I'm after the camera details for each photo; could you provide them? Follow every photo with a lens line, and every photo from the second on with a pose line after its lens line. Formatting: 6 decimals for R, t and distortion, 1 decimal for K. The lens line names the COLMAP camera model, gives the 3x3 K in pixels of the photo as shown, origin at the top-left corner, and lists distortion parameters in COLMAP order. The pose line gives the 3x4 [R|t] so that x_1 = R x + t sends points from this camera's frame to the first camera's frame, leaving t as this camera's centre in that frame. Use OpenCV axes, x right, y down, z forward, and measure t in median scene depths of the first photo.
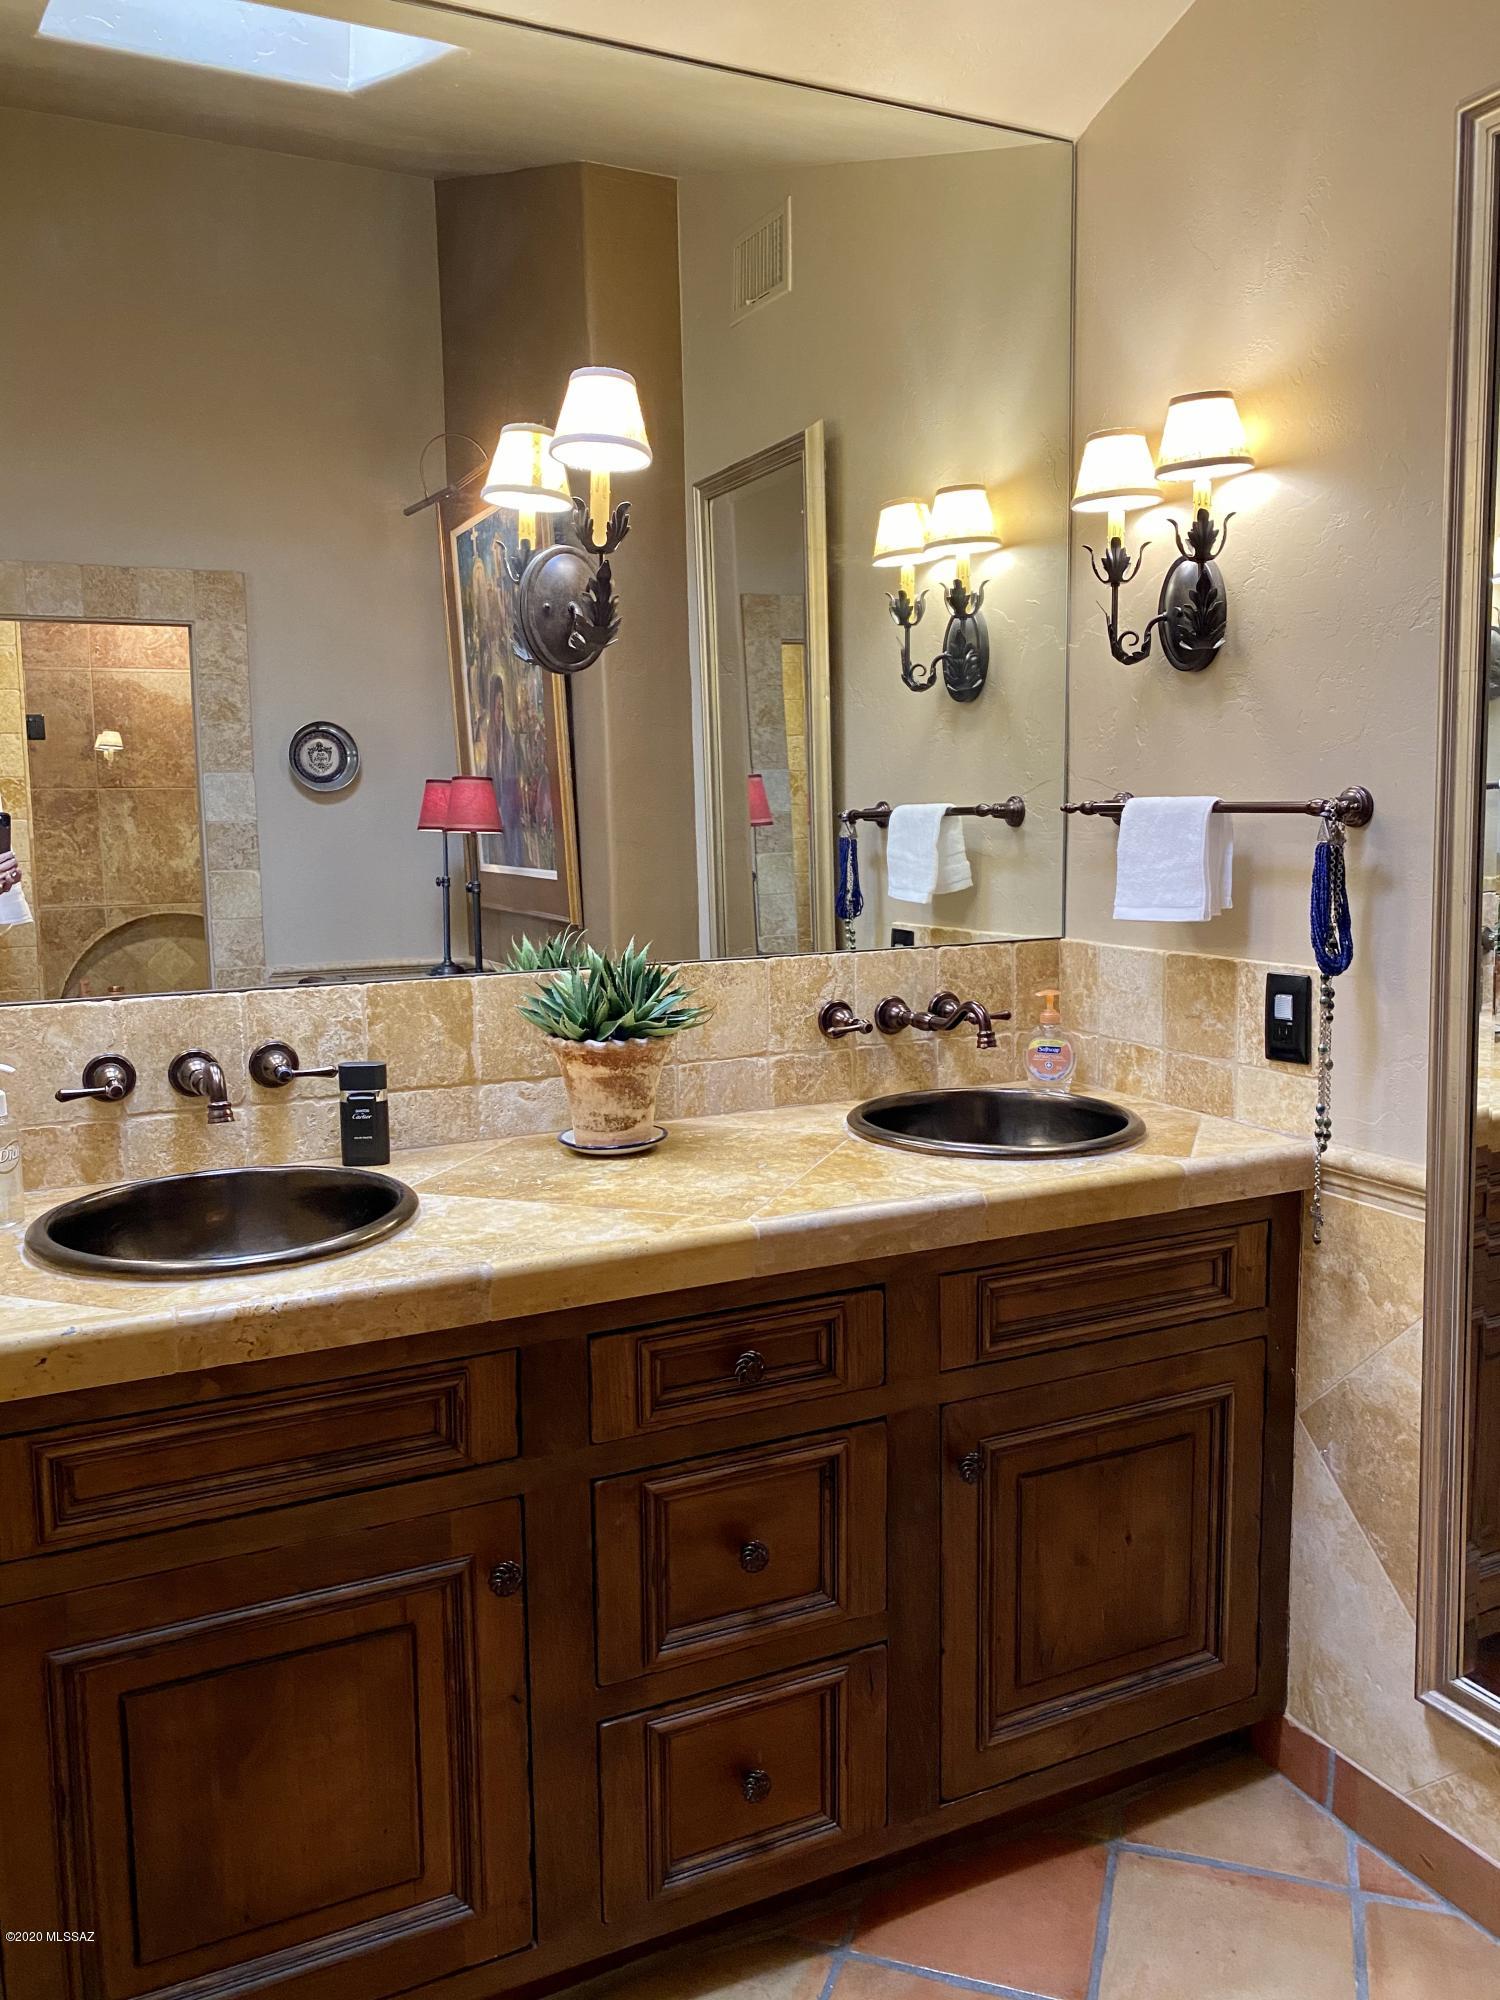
lens RADIAL K [[1585.7, 0, 701.6], [0, 1585.7, 994.0], [0, 0, 1]] dist [0.023717, -0.006983]
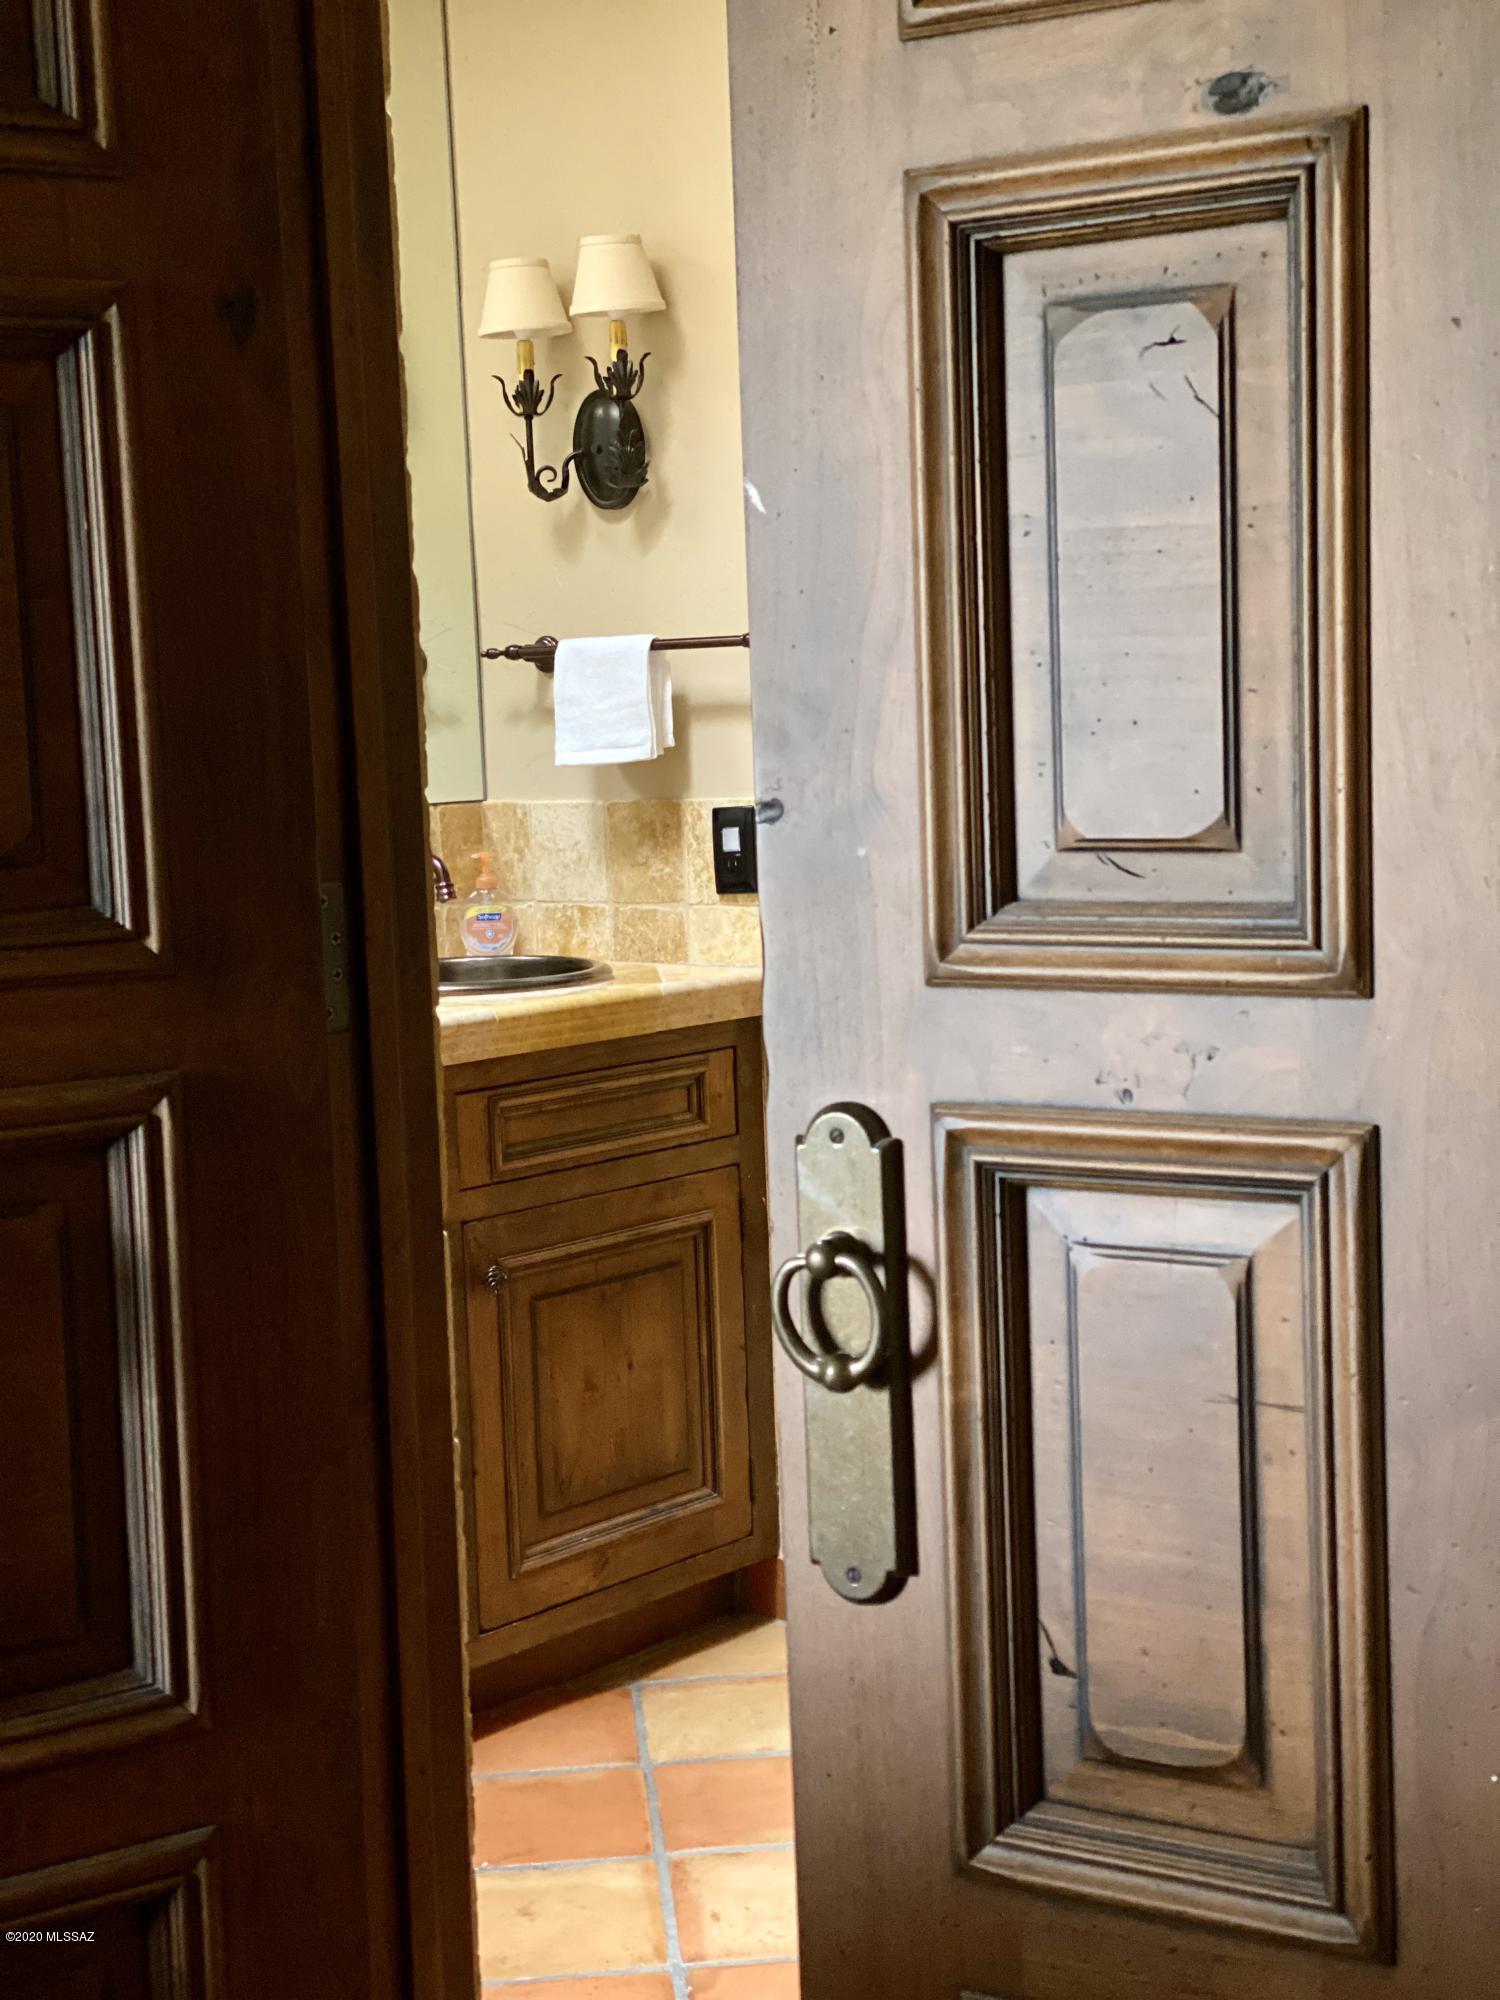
lens RADIAL K [[2962.9, 0, 758.5], [0, 2962.9, 961.3], [0, 0, 1]] dist [0.130581, -0.131085]
pose [[0.916139, -0.059760, 0.396382, -0.371233], [0.075201, 0.996891, -0.023513, 0.130939], [-0.393744, 0.051350, 0.917785, -0.737788]]
